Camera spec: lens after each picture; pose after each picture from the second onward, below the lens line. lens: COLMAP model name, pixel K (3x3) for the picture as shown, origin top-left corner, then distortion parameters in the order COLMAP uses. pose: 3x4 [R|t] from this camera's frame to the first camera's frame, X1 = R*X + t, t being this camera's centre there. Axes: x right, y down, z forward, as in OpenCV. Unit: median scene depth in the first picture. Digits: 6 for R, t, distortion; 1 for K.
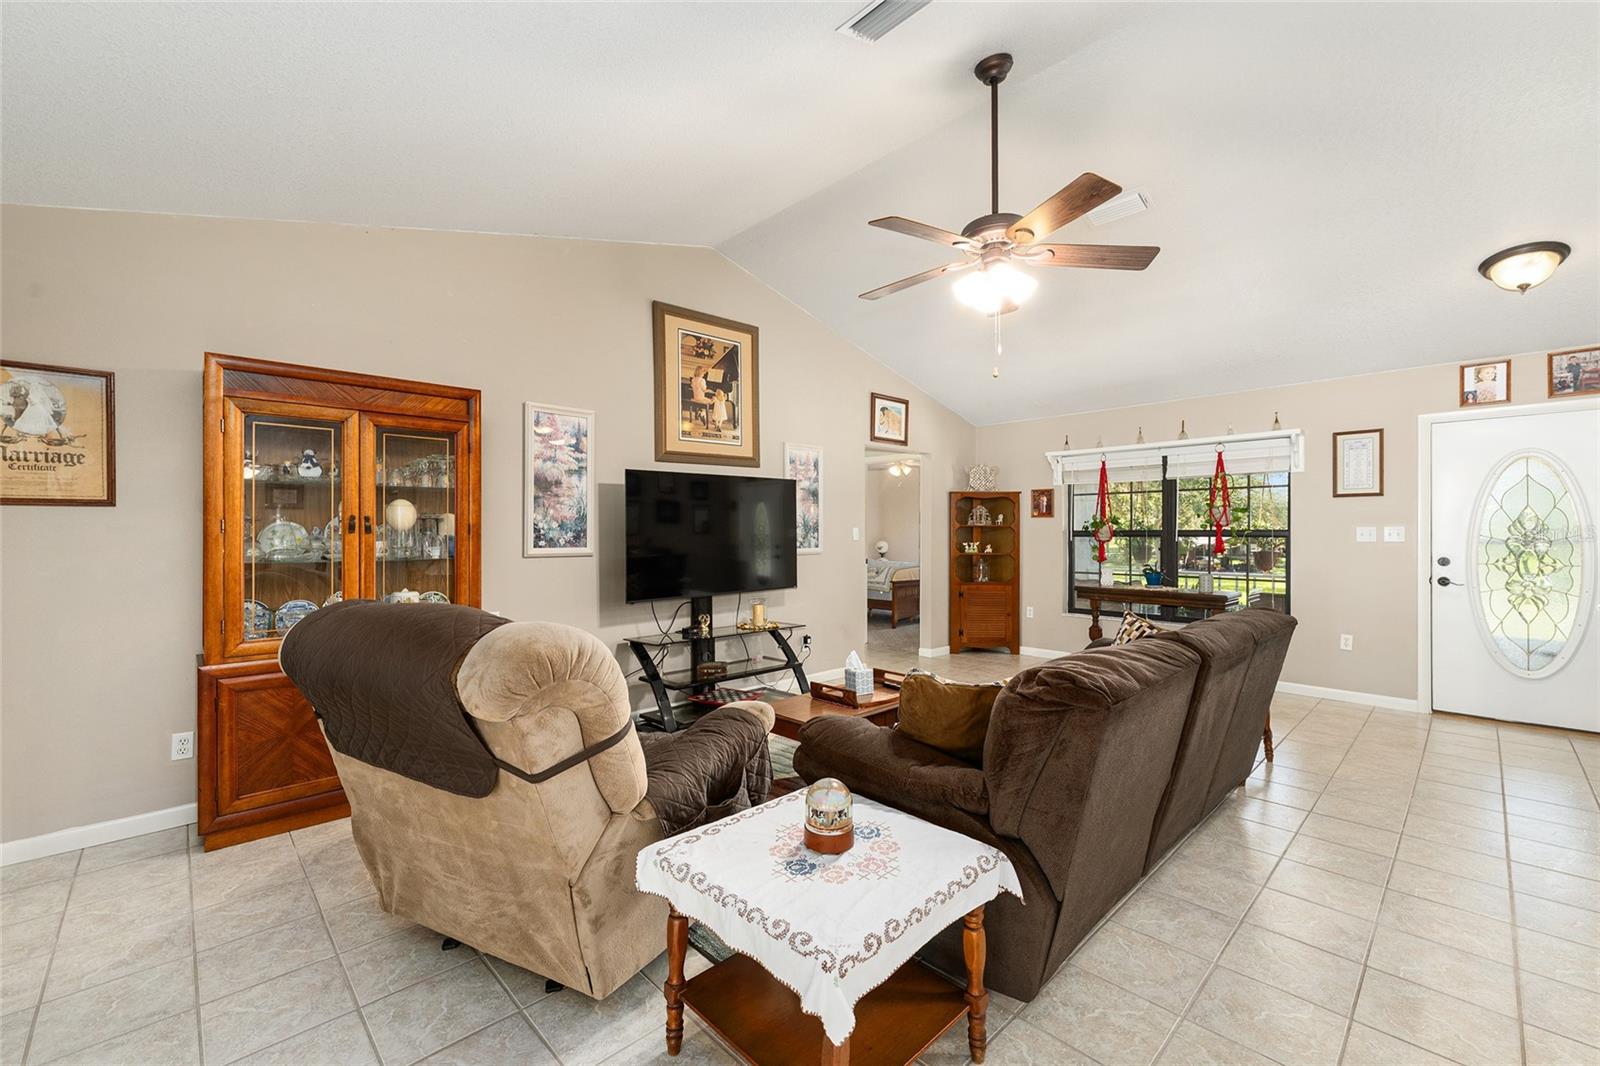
lens RADIAL K [[655.7, 0, 803.2], [0, 655.7, 530.4], [0, 0, 1]] dist [-0.000425, 0.000139]
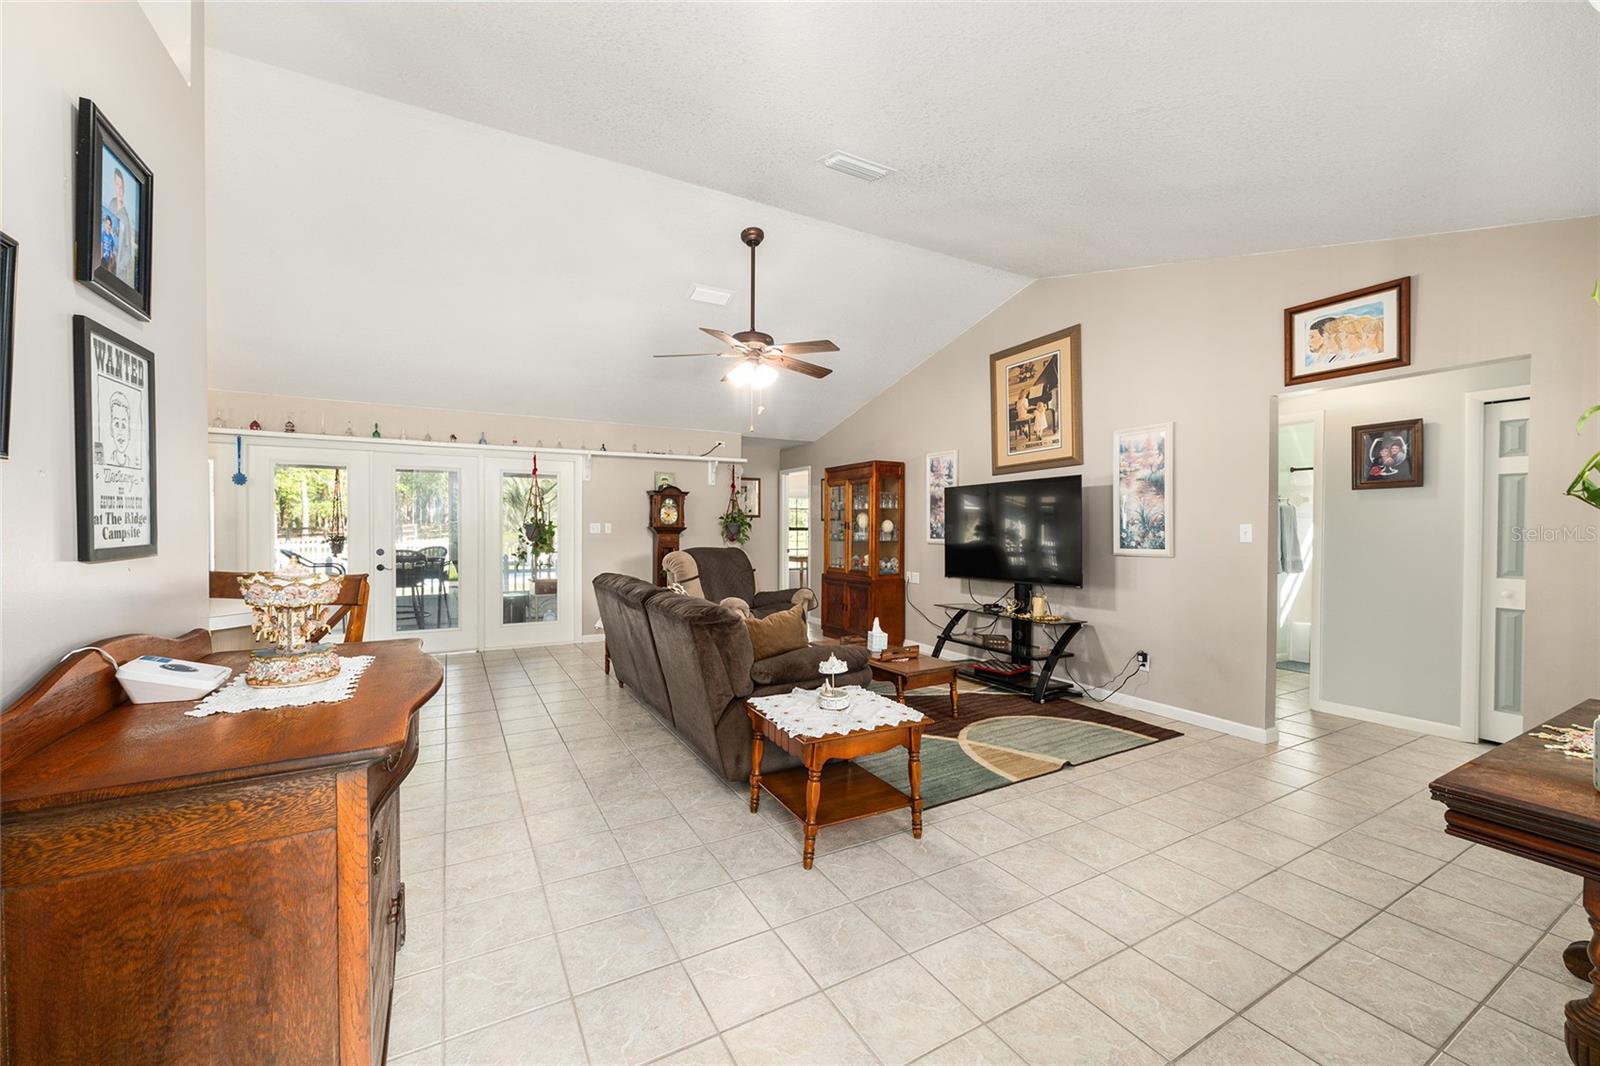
lens RADIAL K [[630.0, 0, 803.1], [0, 630.0, 534.8], [0, 0, 1]] dist [-0.000020, 0.000475]
pose [[-0.253020, 0.009533, -0.967414, 1.038406], [0.000559, 0.999953, 0.009708, 0.000697], [0.967461, 0.001916, -0.253014, 0.899157]]
